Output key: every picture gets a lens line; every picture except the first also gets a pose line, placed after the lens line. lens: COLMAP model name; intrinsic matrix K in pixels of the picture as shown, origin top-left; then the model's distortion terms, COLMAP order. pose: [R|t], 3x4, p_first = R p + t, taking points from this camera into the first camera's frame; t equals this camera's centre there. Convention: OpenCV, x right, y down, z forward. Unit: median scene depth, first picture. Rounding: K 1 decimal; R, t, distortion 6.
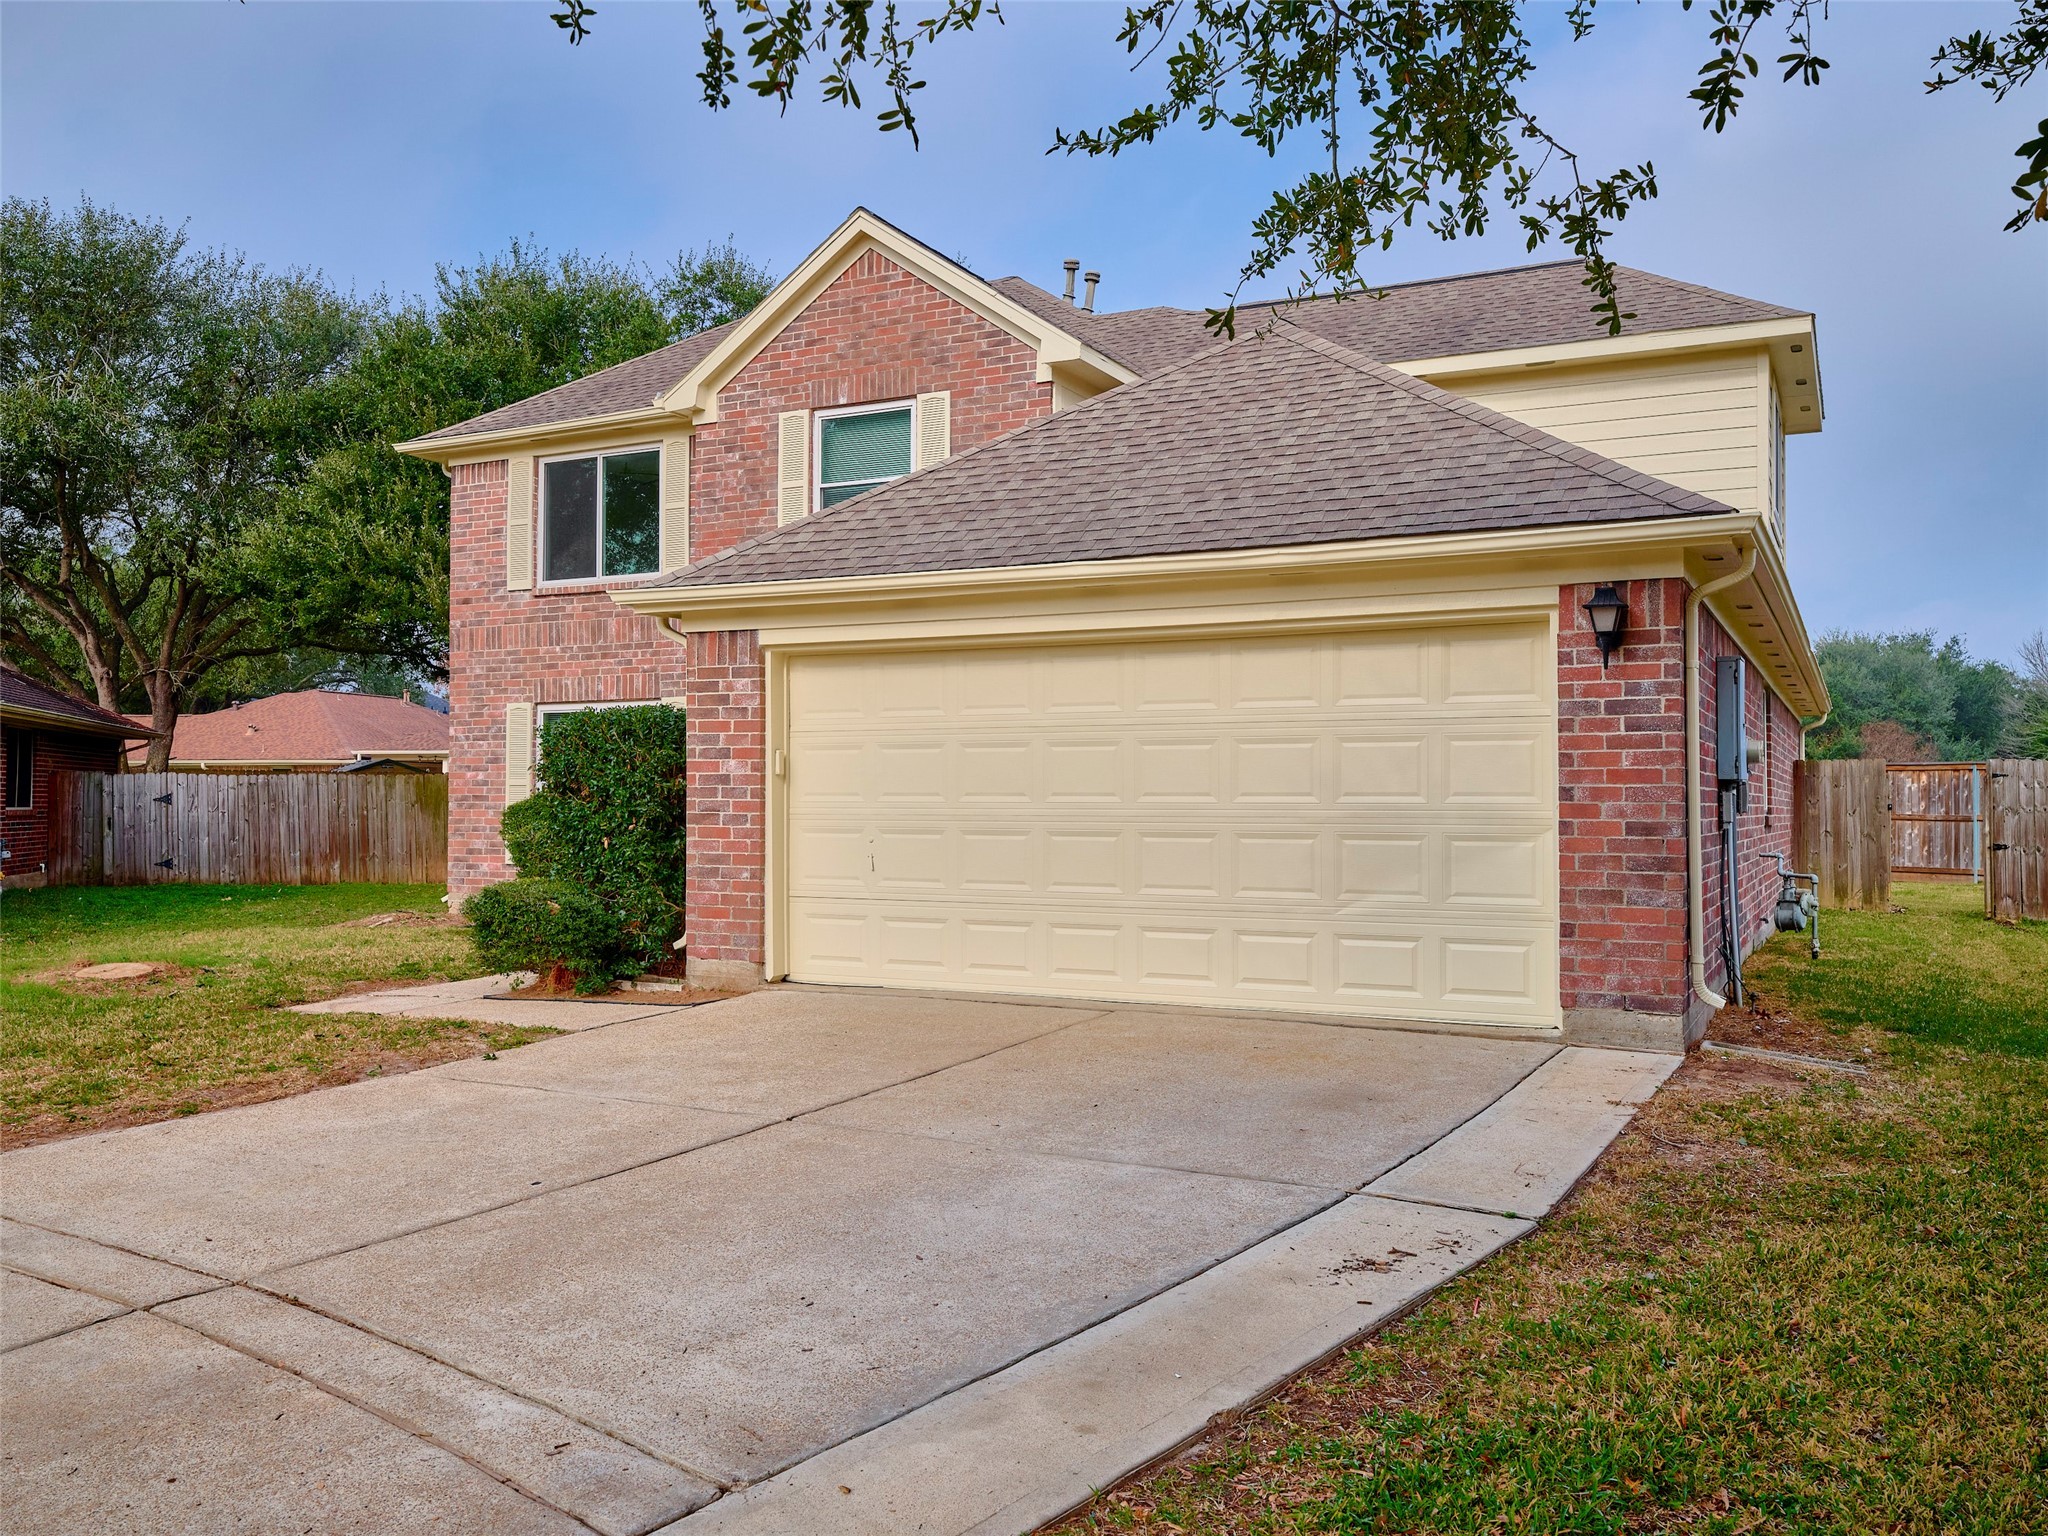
lens RADIAL K [[1769.1, 0, 1149.8], [0, 1769.1, 756.3], [0, 0, 1]] dist [-0.002047, -0.004374]
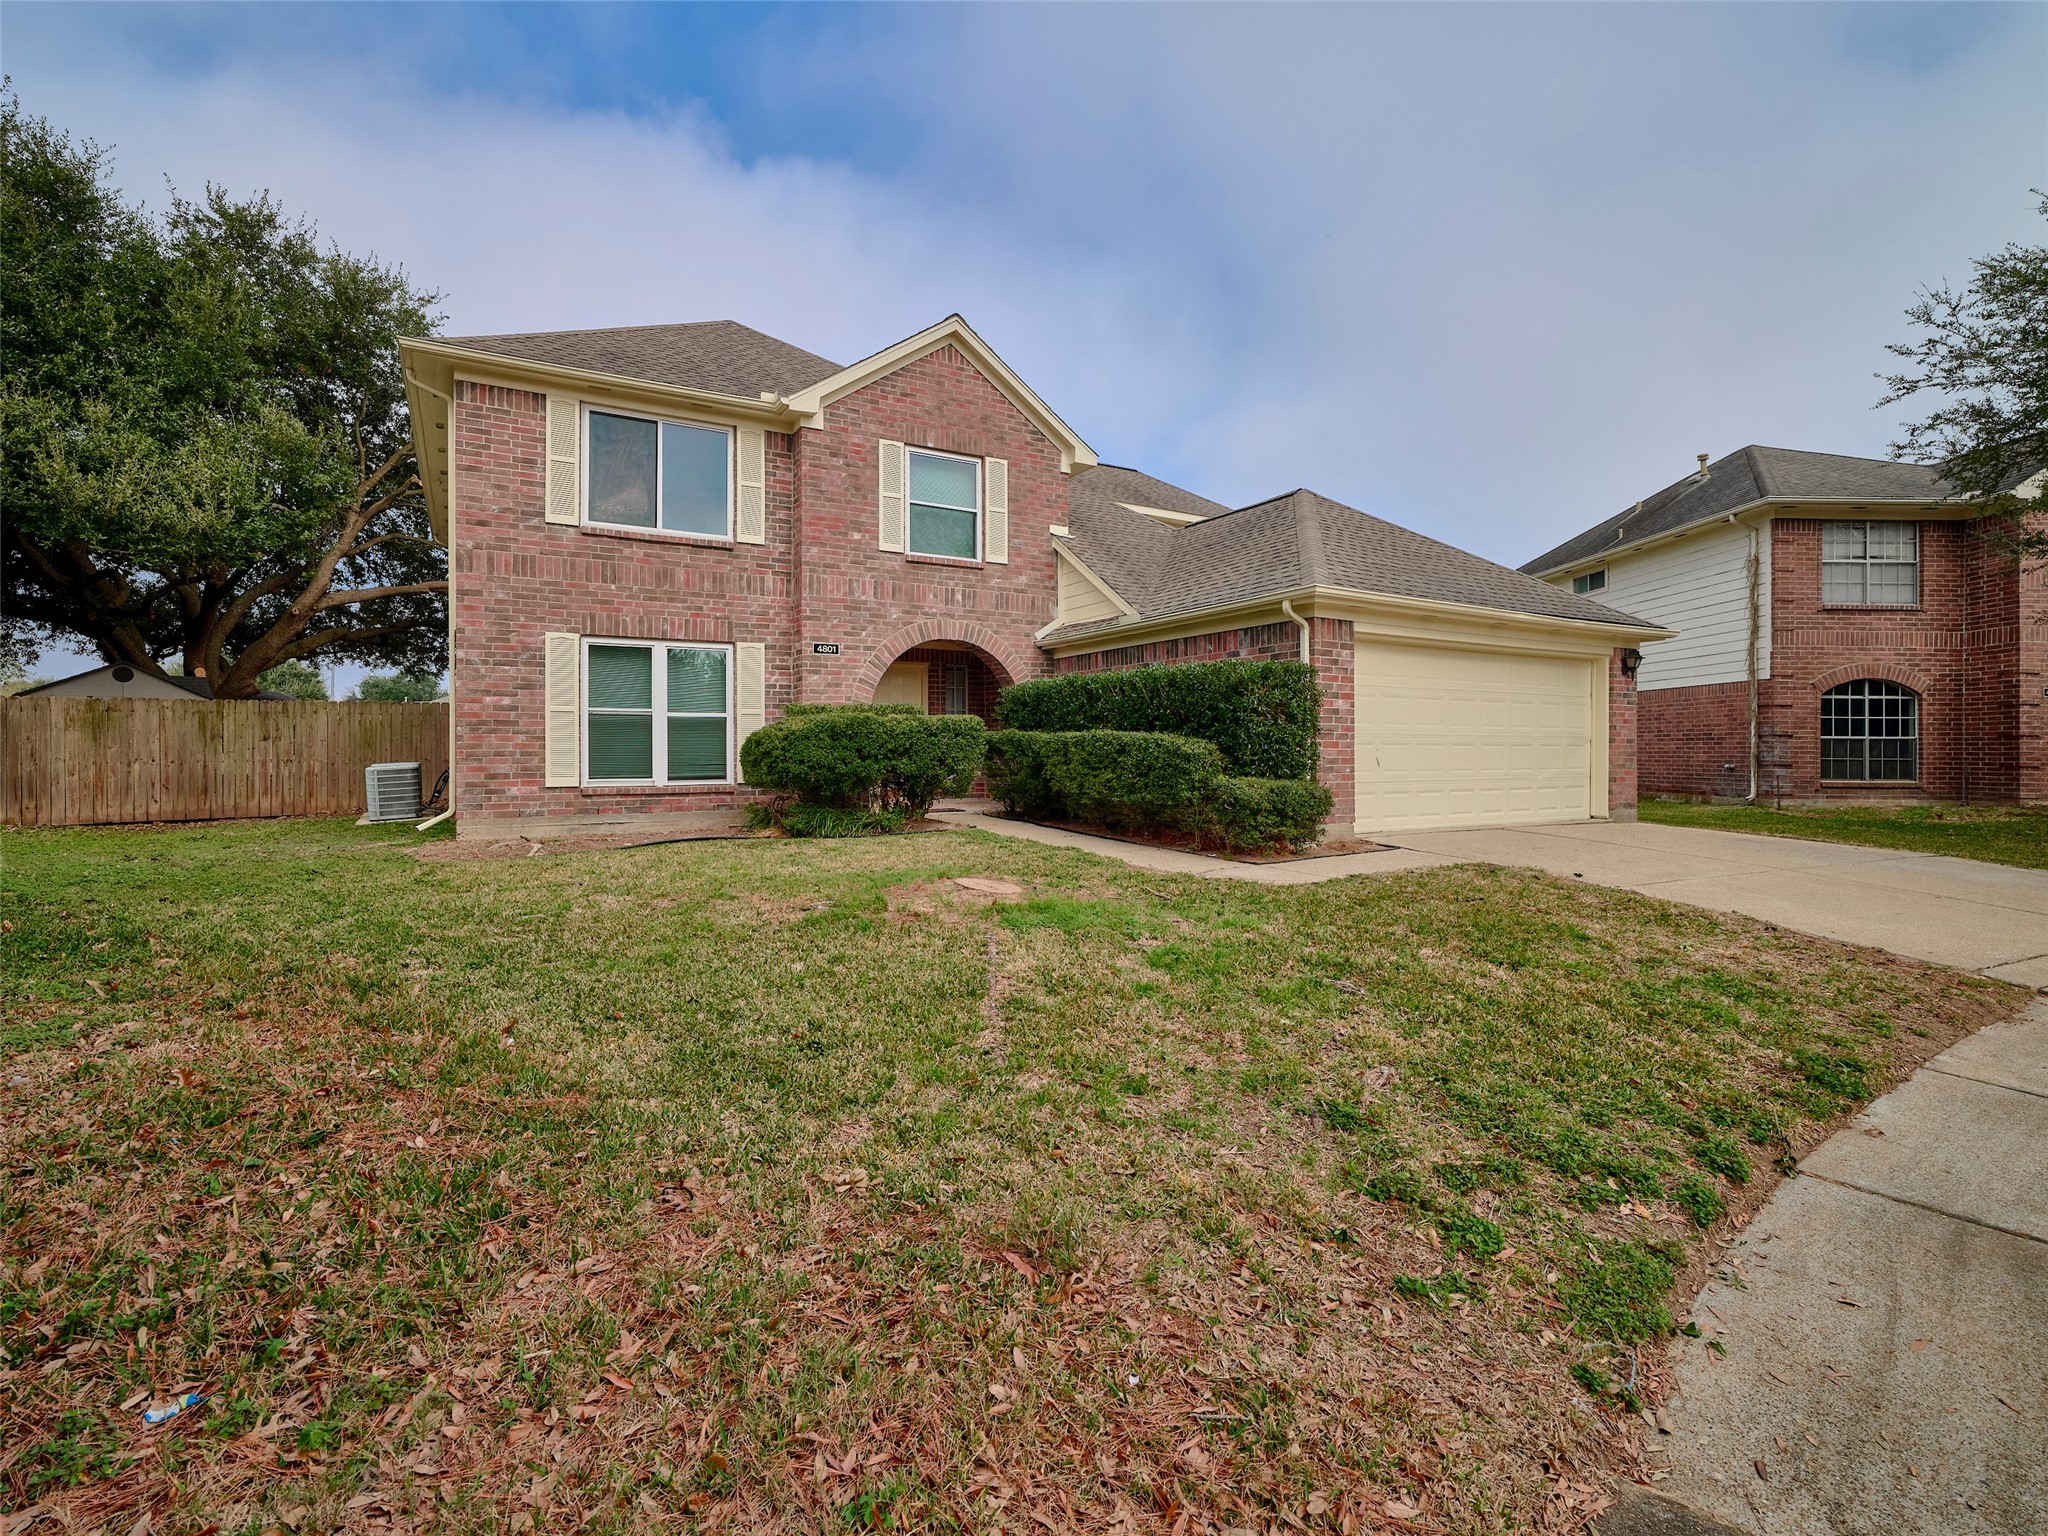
lens RADIAL K [[914.7, 0, 1098.2], [0, 914.7, 747.1], [0, 0, 1]] dist [-0.003135, -0.000262]
pose [[0.543579, 0.000569, 0.839358, -1.075255], [-0.021242, 0.999689, 0.013079, 0.039775], [-0.839089, -0.024939, 0.543422, 0.740579]]
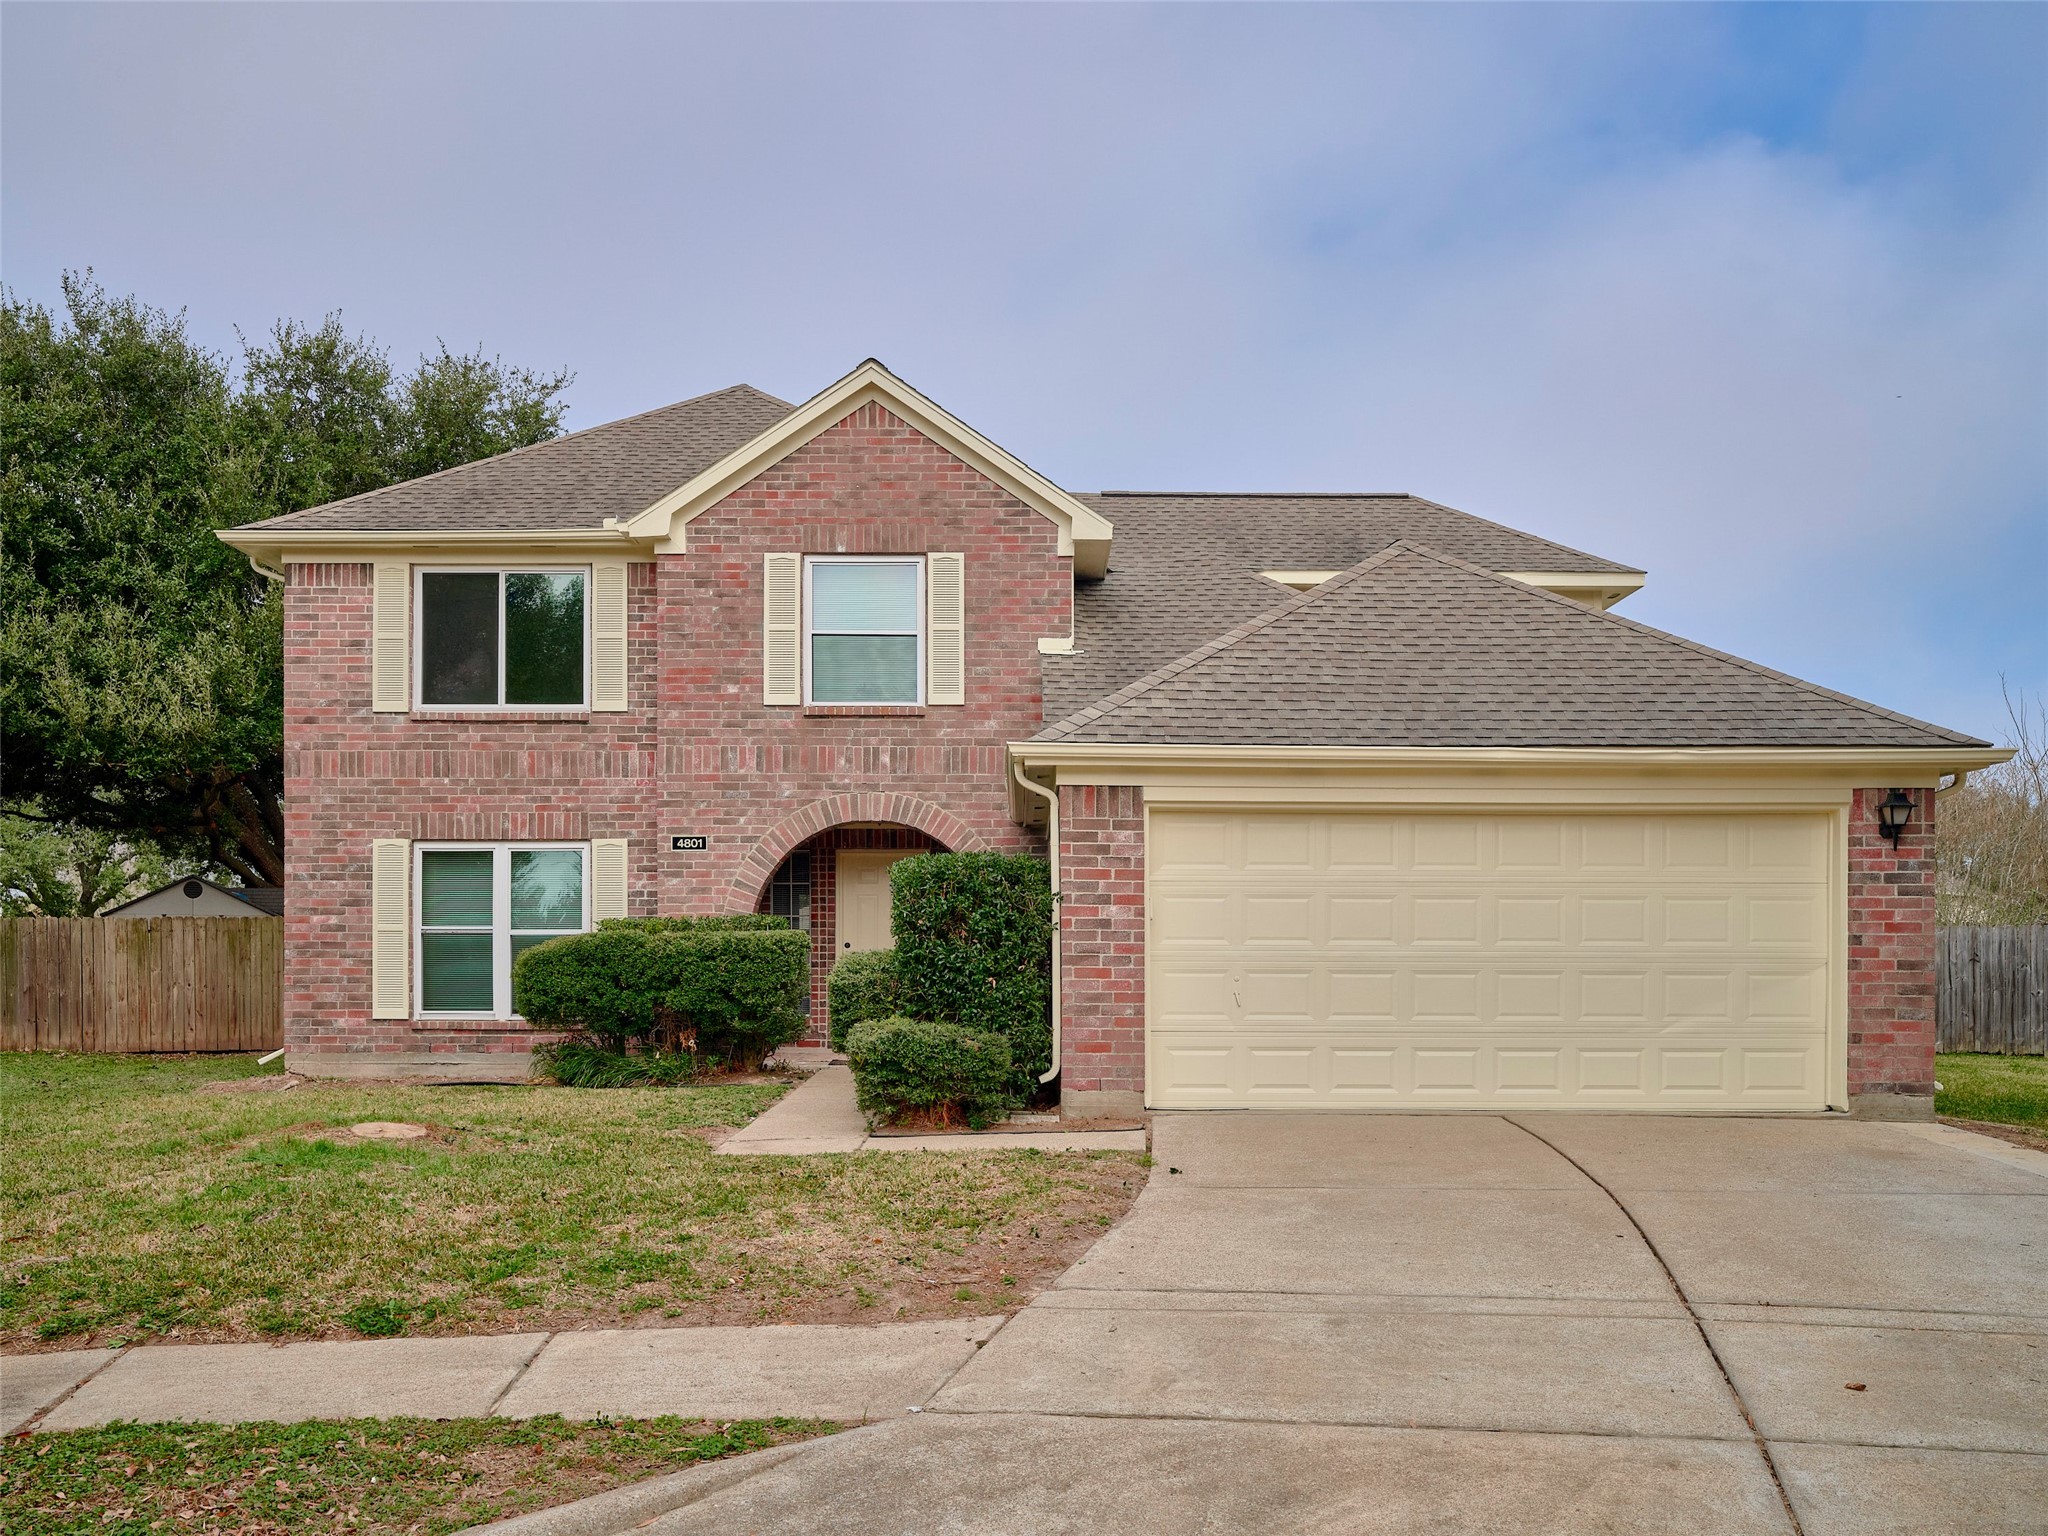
lens RADIAL K [[1769.1, 0, 1219.8], [0, 1769.1, 967.6], [0, 0, 1]] dist [-0.002047, -0.004374]
pose [[0.875397, 0.000500, 0.483404, -0.711332], [-0.013560, 0.999631, 0.023522, 0.013762], [-0.483214, -0.027145, 0.875081, 0.023145]]
